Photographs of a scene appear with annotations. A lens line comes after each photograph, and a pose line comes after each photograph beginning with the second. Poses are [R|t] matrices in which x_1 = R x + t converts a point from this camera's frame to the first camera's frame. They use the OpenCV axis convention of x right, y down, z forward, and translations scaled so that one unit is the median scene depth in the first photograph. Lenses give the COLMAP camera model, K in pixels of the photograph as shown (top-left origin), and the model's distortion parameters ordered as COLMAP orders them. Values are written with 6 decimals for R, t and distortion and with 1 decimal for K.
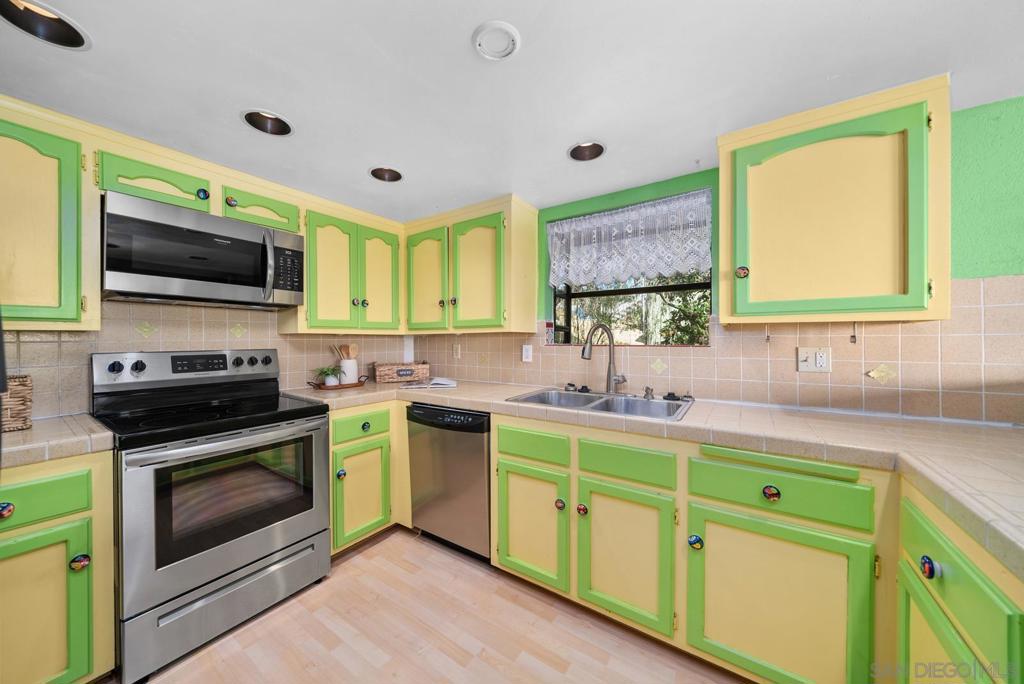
lens RADIAL K [[357.0, 0, 508.3], [0, 357.0, 343.1], [0, 0, 1]] dist [-0.010081, 0.000129]
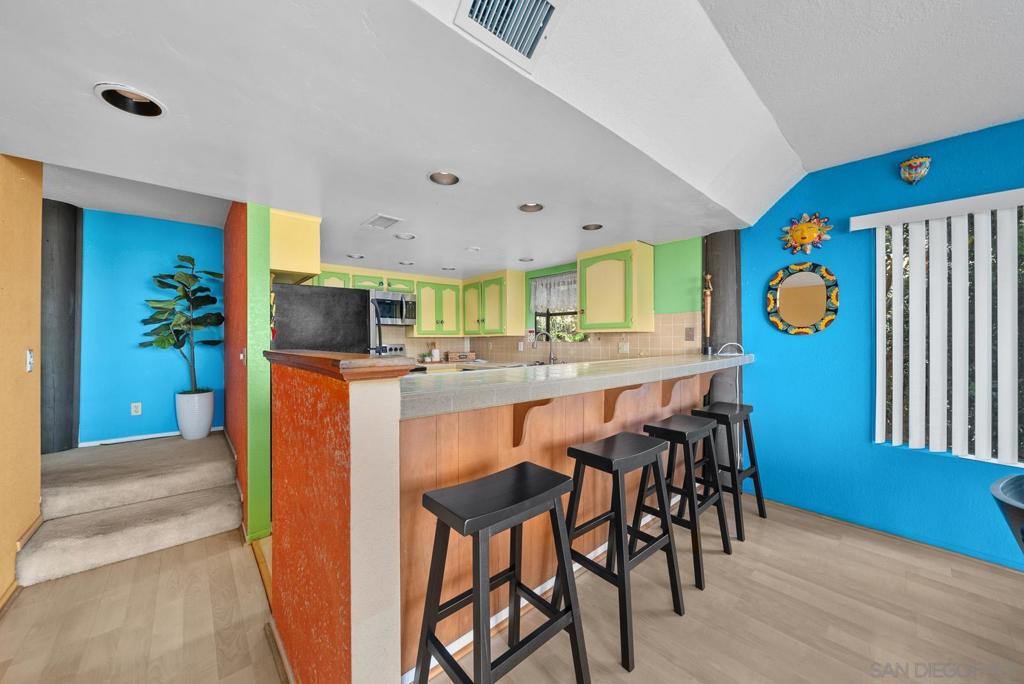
lens RADIAL K [[362.4, 0, 503.6], [0, 362.4, 338.7], [0, 0, 1]] dist [0.000257, 0.000032]
pose [[0.966876, -0.004574, -0.255204, 0.469295], [0.003249, 0.999979, -0.005612, -0.002279], [0.255224, 0.004597, 0.966871, -0.925746]]
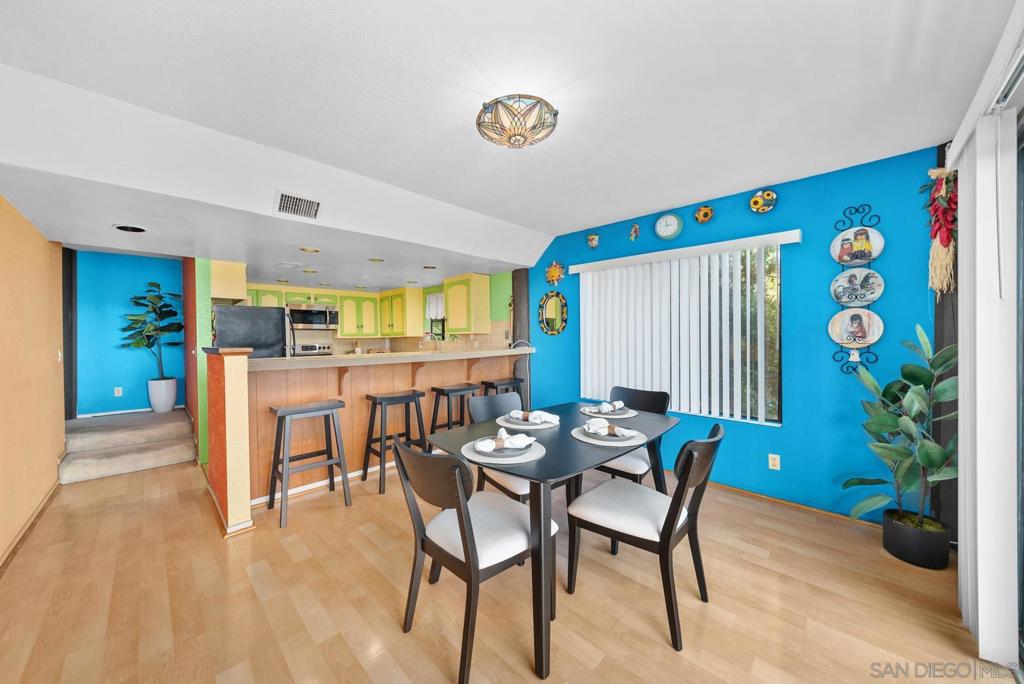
lens RADIAL K [[355.0, 0, 501.4], [0, 355.0, 341.2], [0, 0, 1]] dist [-0.001207, -0.000034]
pose [[0.981076, -0.011933, -0.193256, 1.125599], [0.013019, 0.999906, 0.004348, 0.001194], [0.193186, -0.006782, 0.981139, -1.397716]]
